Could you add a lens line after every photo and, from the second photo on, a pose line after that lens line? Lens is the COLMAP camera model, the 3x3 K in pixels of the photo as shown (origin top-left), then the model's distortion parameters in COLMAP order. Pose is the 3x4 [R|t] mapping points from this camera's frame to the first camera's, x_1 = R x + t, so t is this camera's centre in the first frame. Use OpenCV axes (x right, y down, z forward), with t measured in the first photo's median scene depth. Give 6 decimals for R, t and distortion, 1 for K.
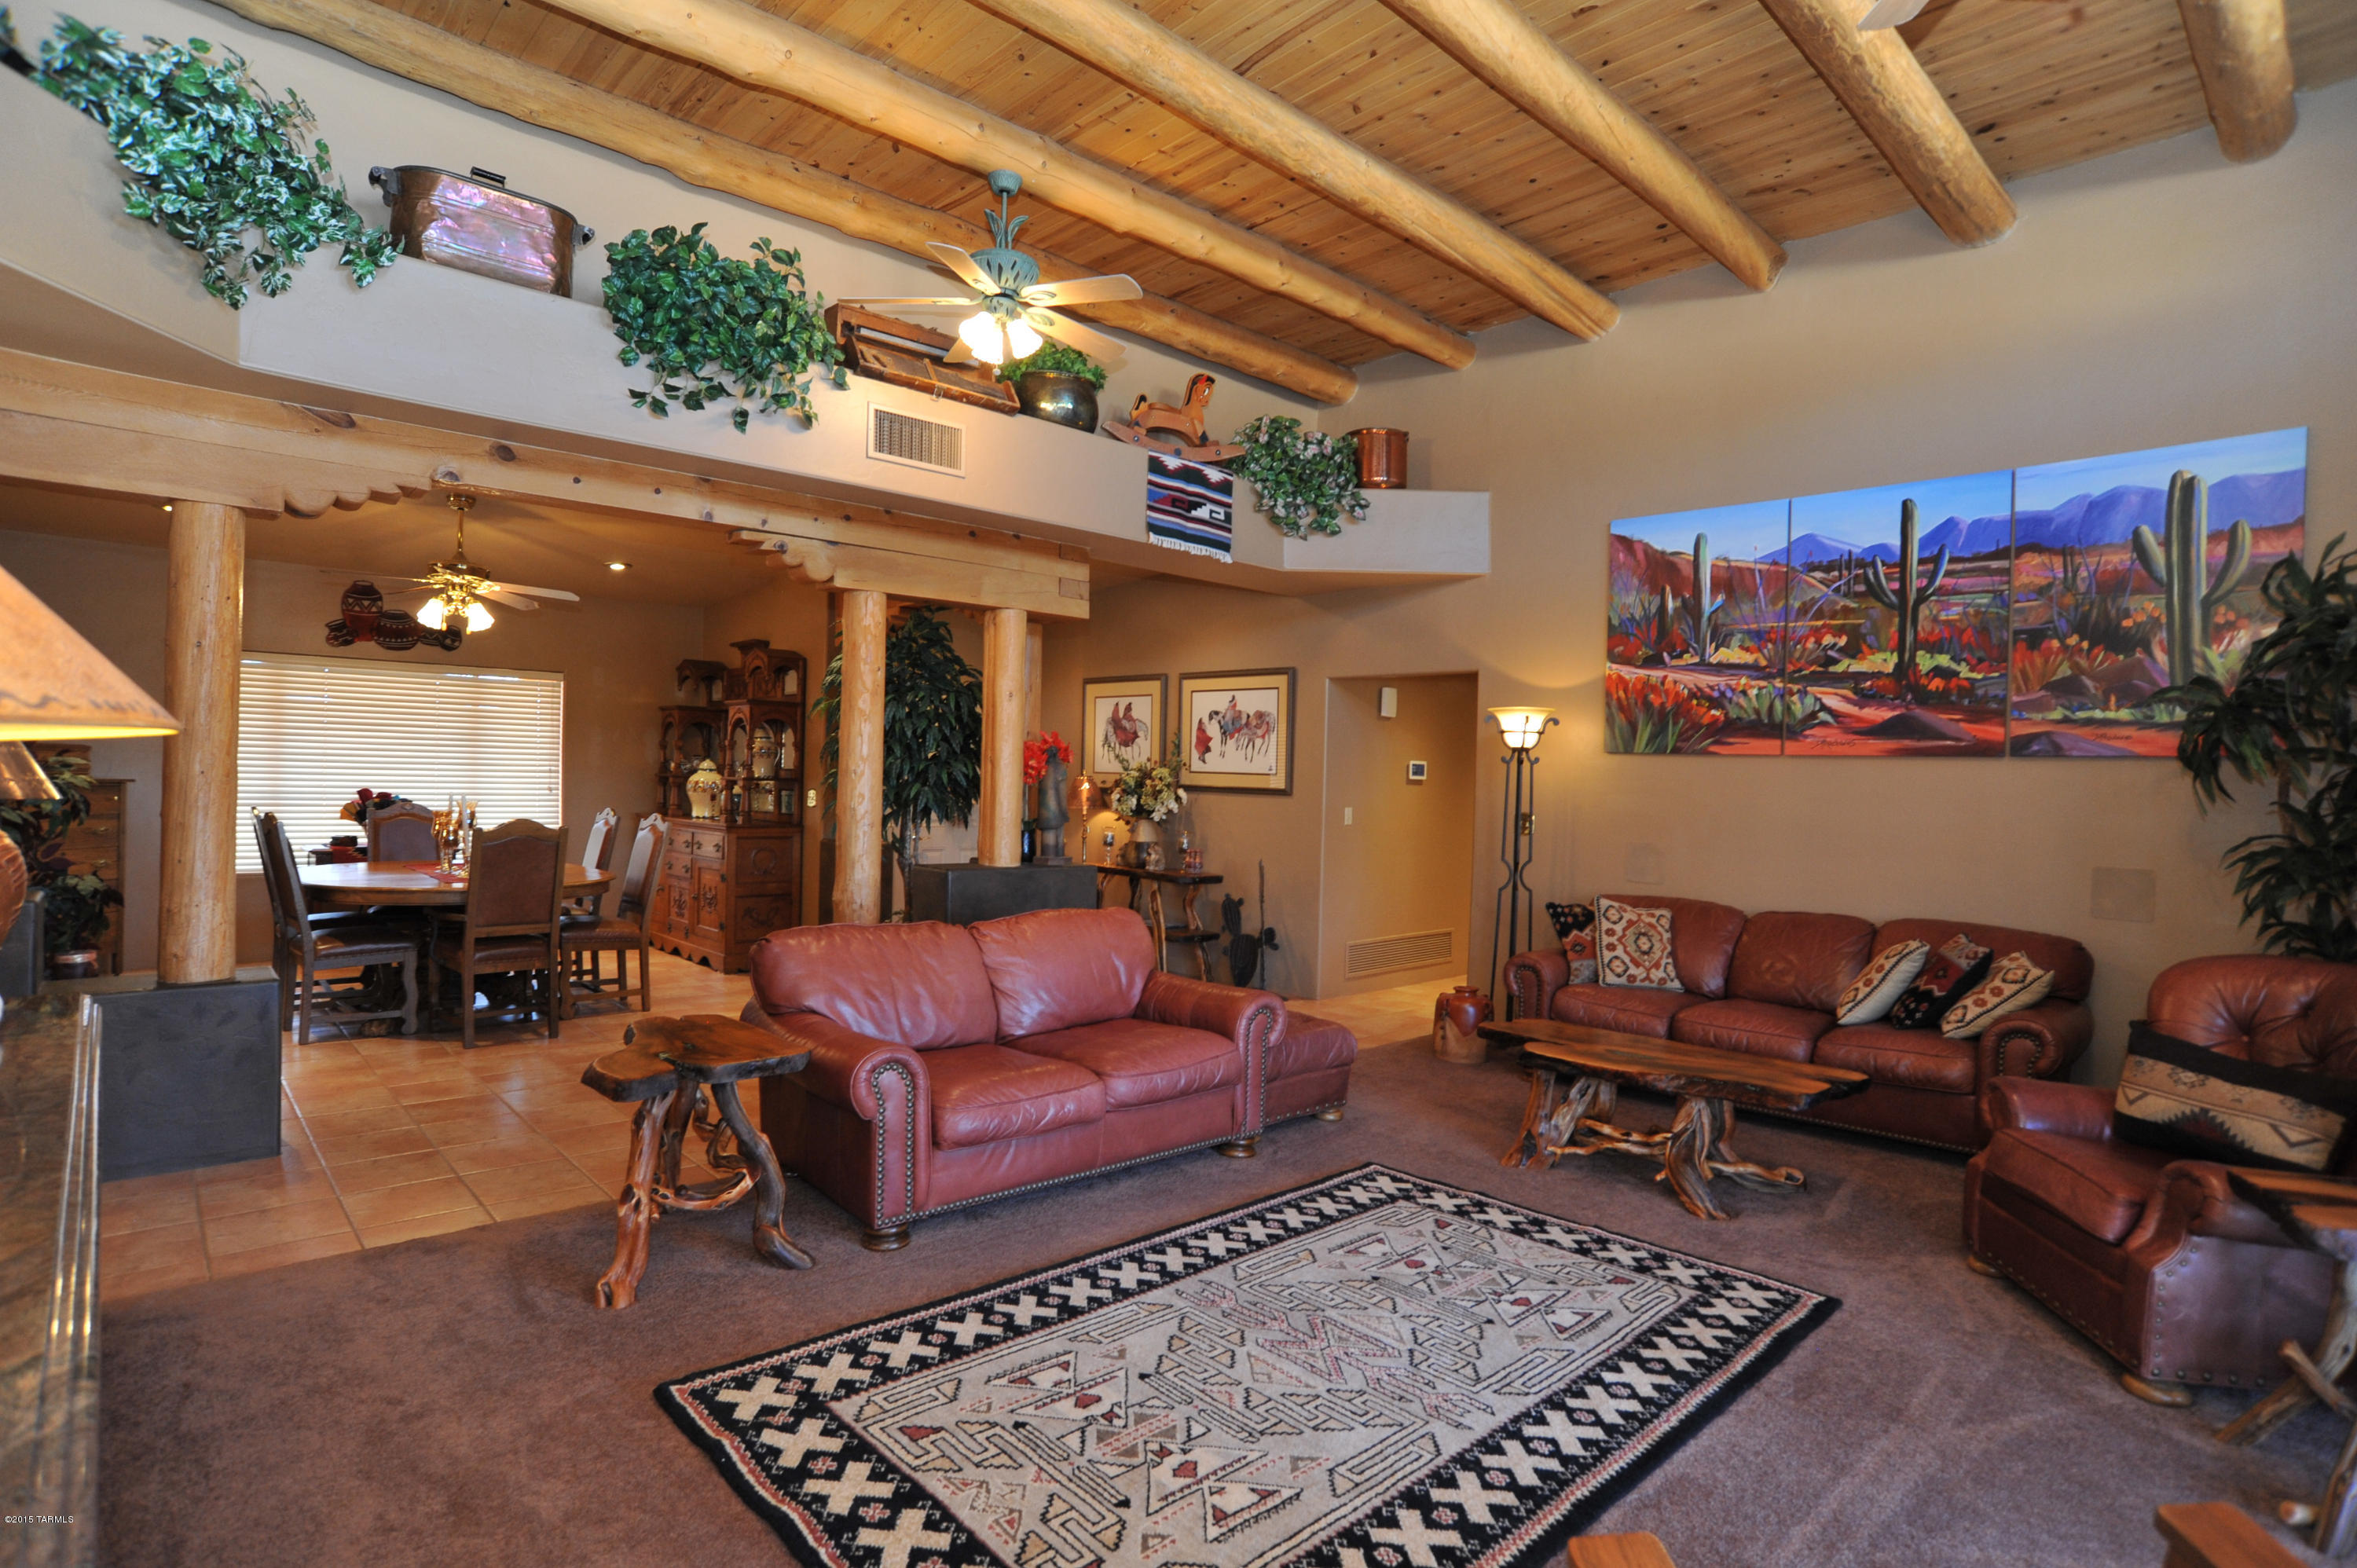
lens RADIAL K [[1165.0, 0, 1181.6], [0, 1165.0, 789.3], [0, 0, 1]] dist [-0.065989, 0.005013]
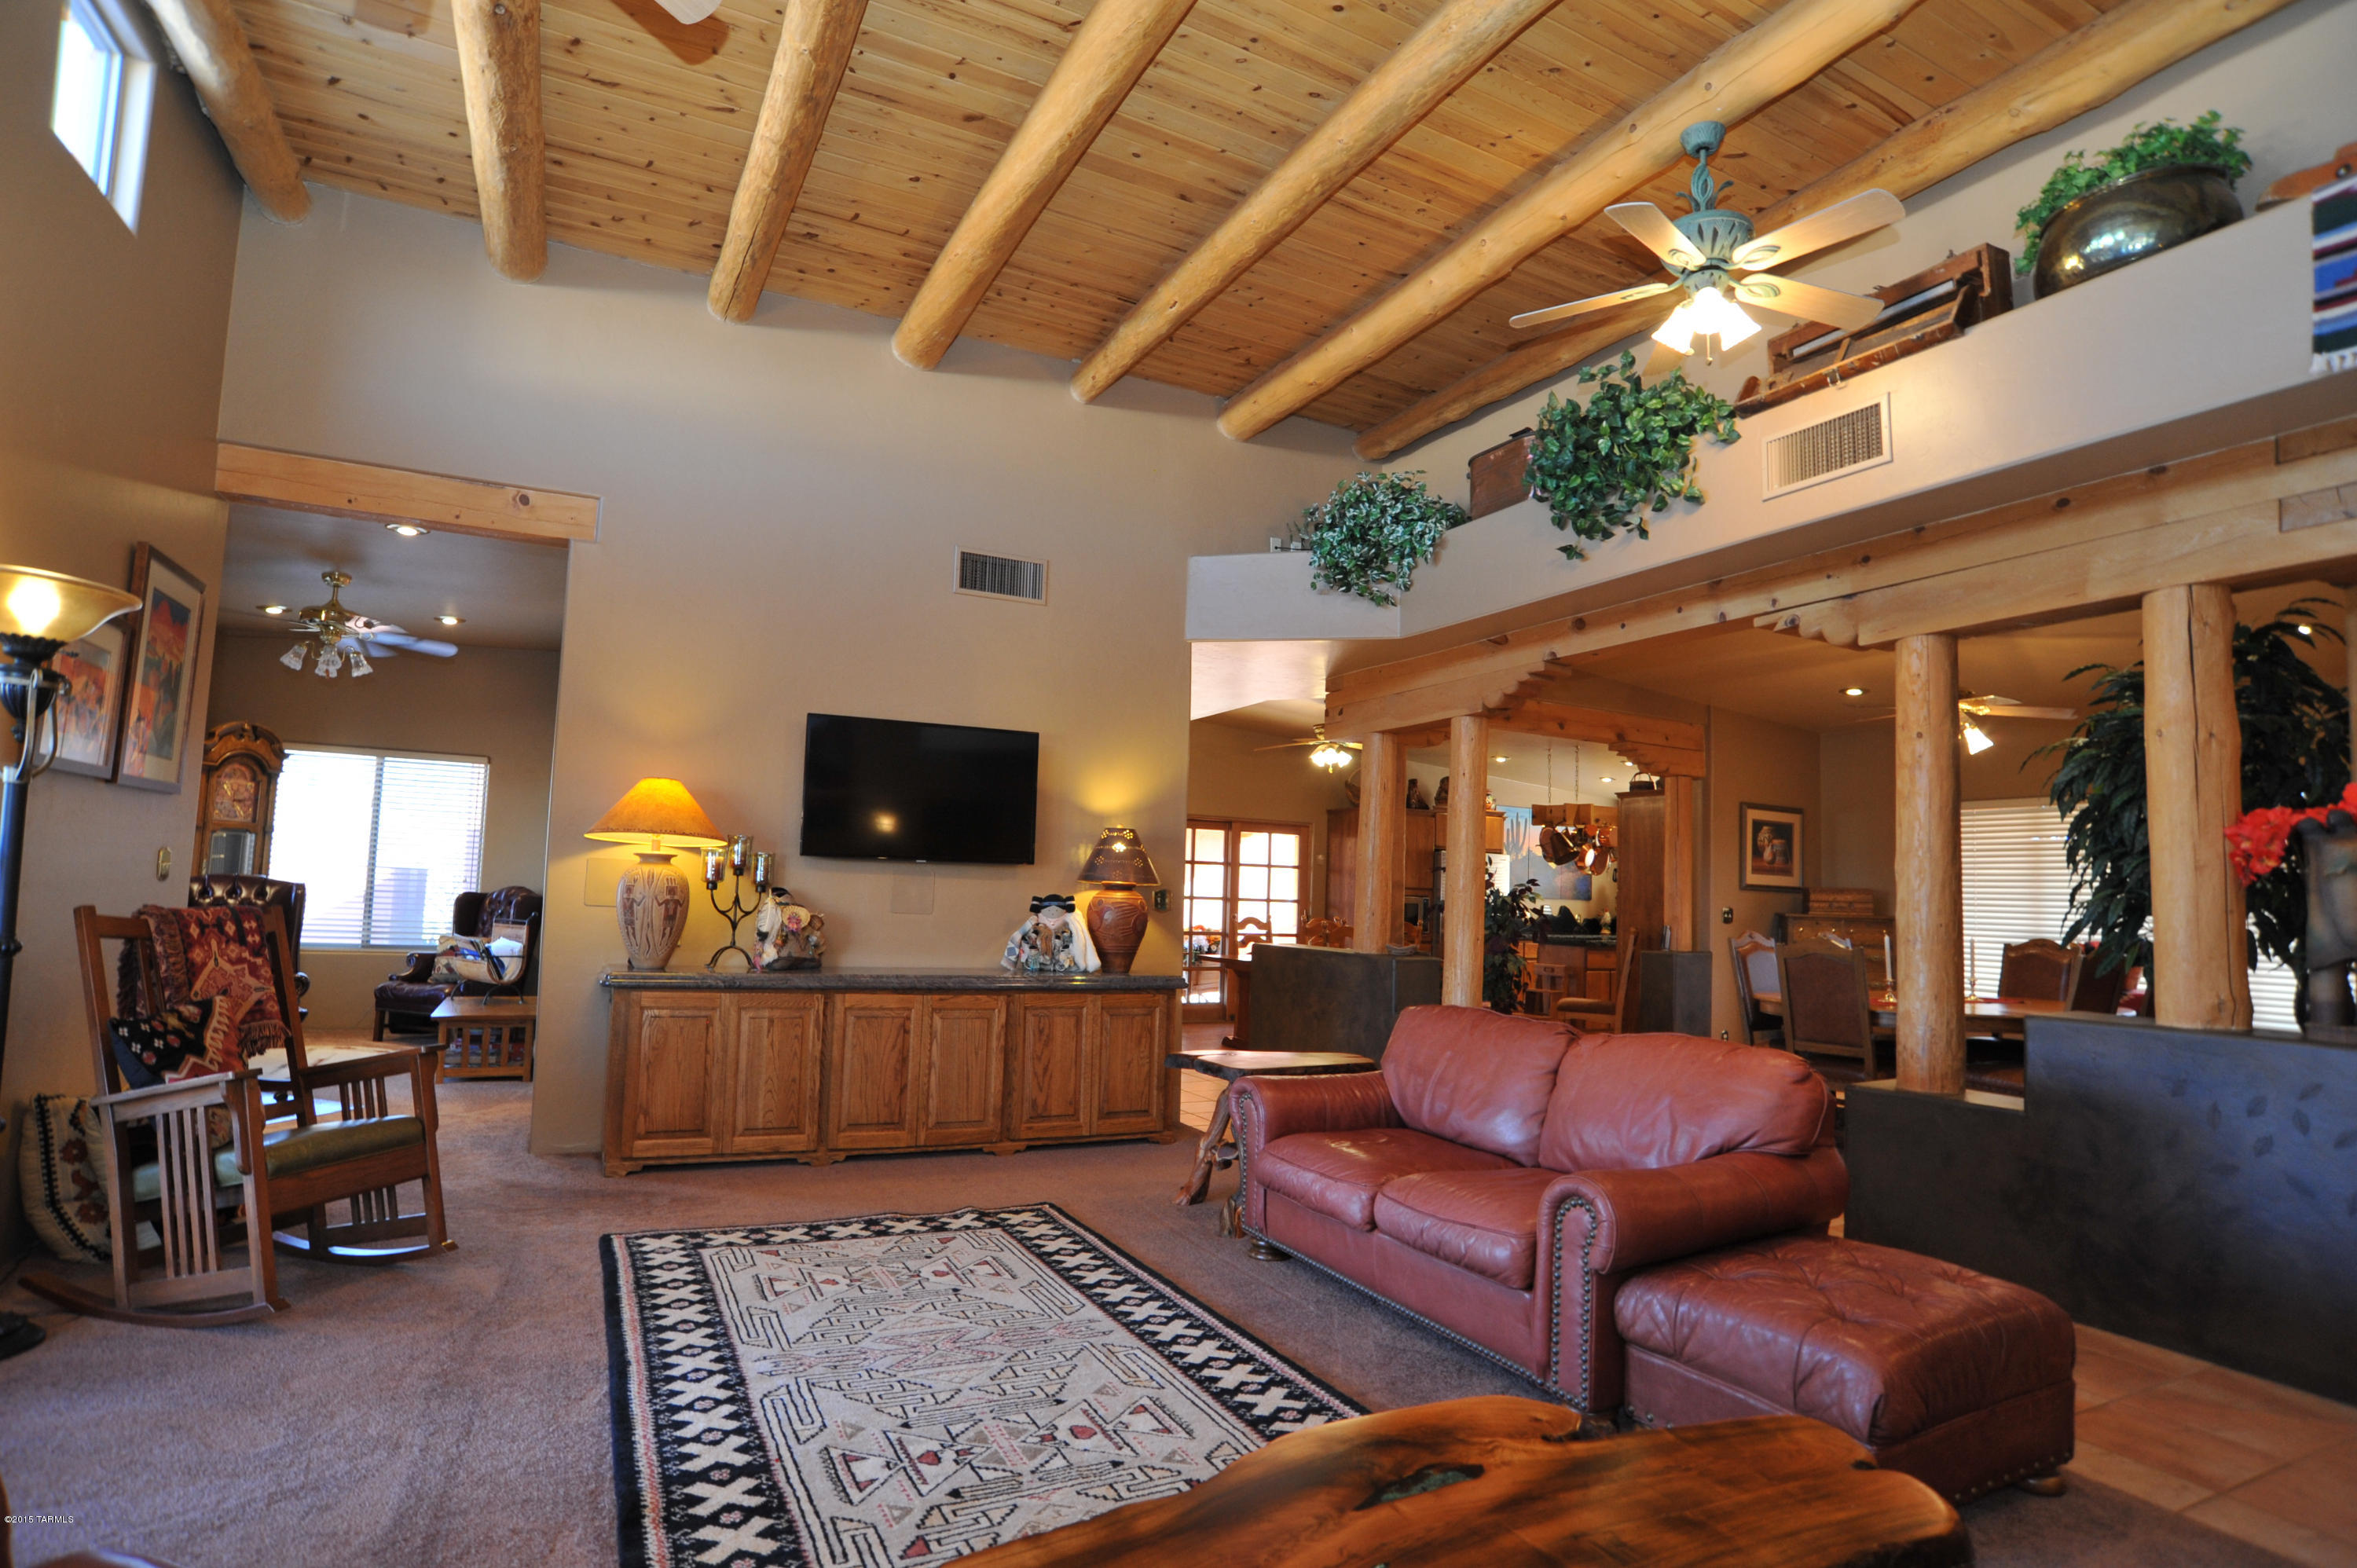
lens RADIAL K [[1165.0, 0, 1188.8], [0, 1165.0, 773.4], [0, 0, 1]] dist [-0.065989, 0.005013]
pose [[-0.261119, -0.142412, -0.954744, 1.169785], [-0.038974, 0.989806, -0.136983, 0.090822], [0.964520, 0.001441, -0.264007, 1.516532]]
